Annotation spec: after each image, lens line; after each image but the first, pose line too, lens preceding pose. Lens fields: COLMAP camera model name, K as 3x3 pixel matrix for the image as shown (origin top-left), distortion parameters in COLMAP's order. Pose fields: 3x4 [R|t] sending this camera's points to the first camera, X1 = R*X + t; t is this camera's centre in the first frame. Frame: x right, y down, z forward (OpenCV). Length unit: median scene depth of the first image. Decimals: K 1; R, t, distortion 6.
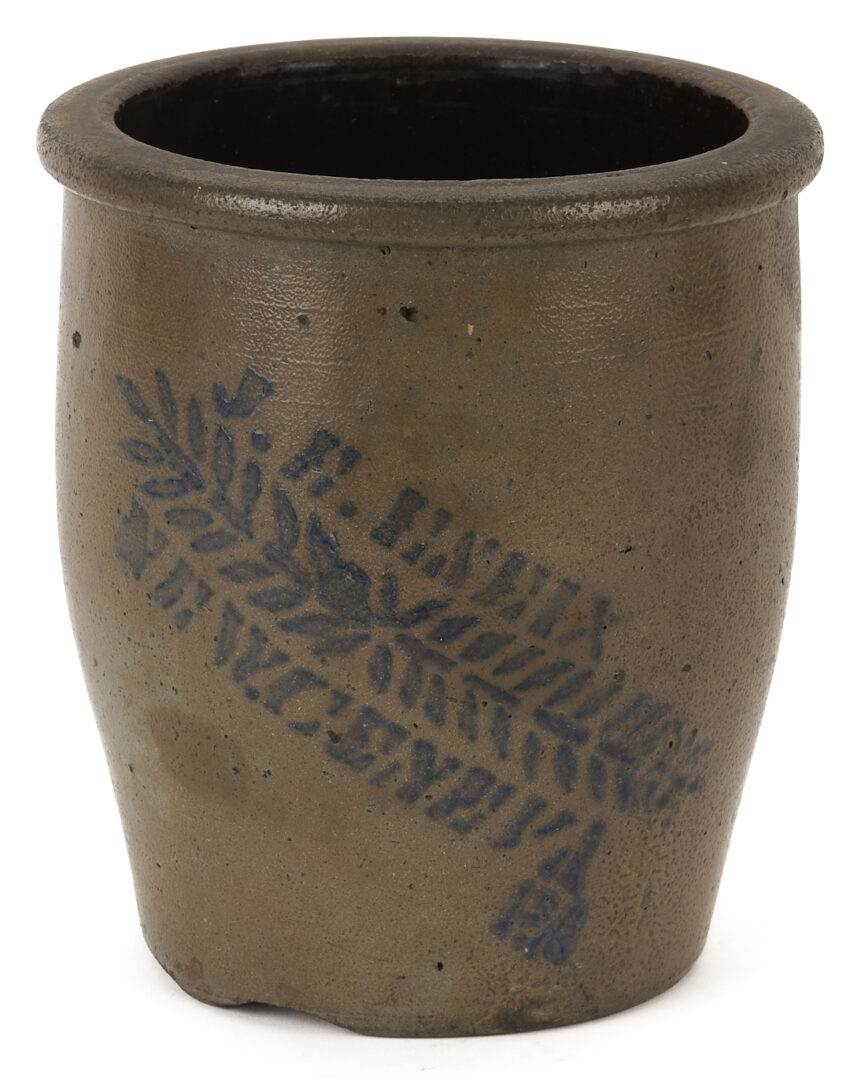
lens RADIAL K [[7669.4, 0, 427.6], [0, 7669.4, 537.6], [0, 0, 1]] dist [-0.447269, 0.000000]
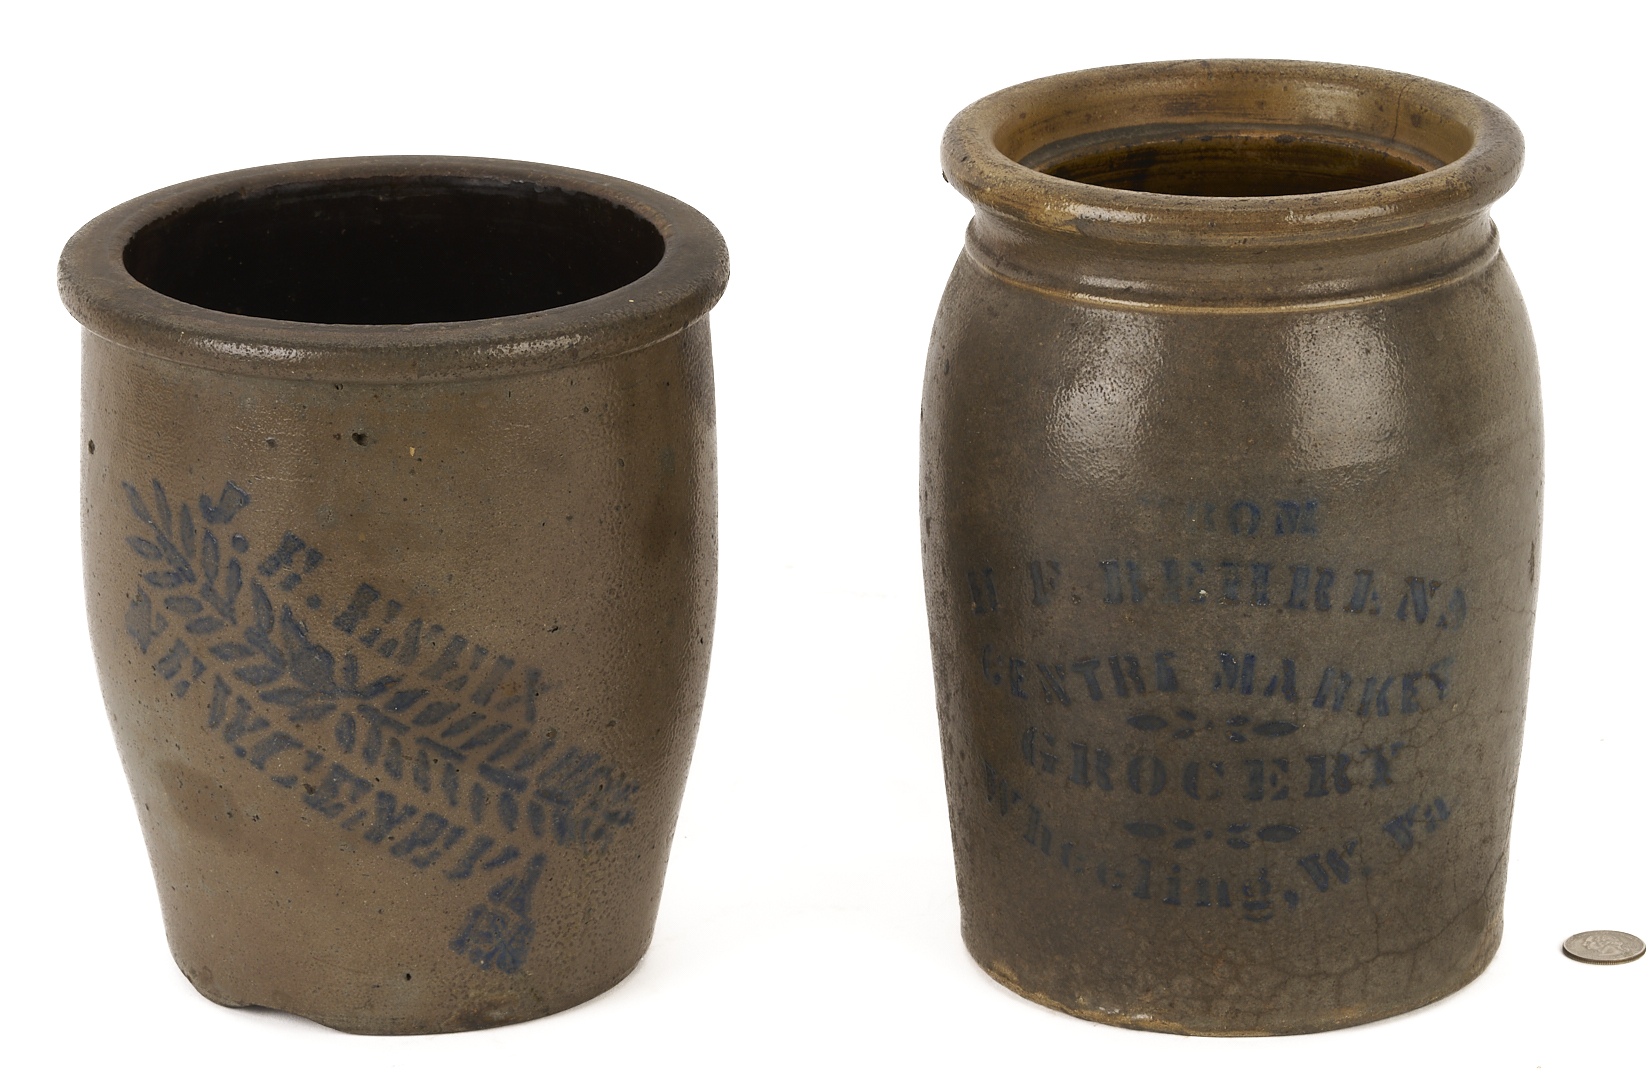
lens RADIAL K [[8781.7, 0, 823.9], [0, 8781.7, 541.8], [0, 0, 1]] dist [-0.159764, 0.000000]
pose [[0.999836, -0.011650, -0.013834, 0.085960], [0.012426, 0.998273, 0.057420, -0.088420], [0.013141, -0.057582, 0.998254, -0.344163]]
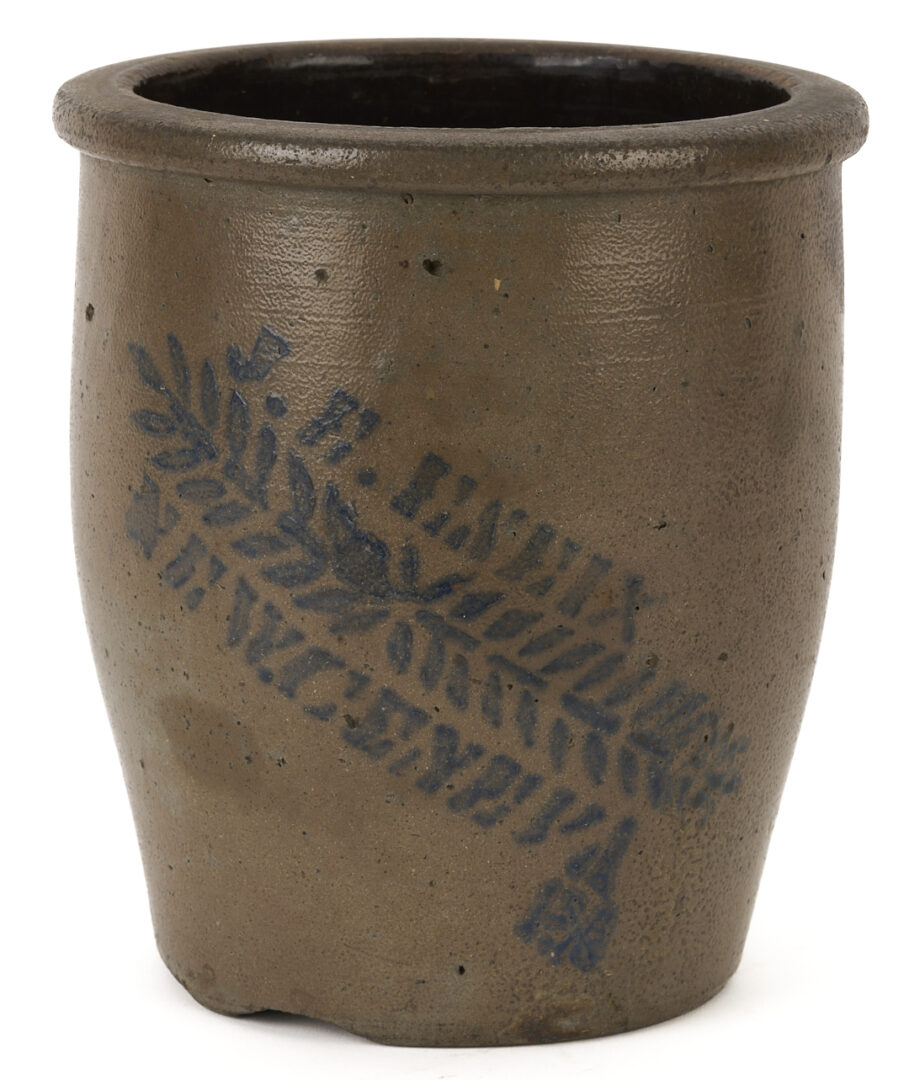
lens RADIAL K [[6051.9, 0, 448.0], [0, 6051.9, 538.4], [0, 0, 1]] dist [-0.461344, 0.000000]
pose [[0.999892, 0.008730, -0.011841, 0.008452], [-0.009454, 0.998001, -0.062485, 0.050029], [0.011271, 0.062590, 0.997976, 0.251093]]
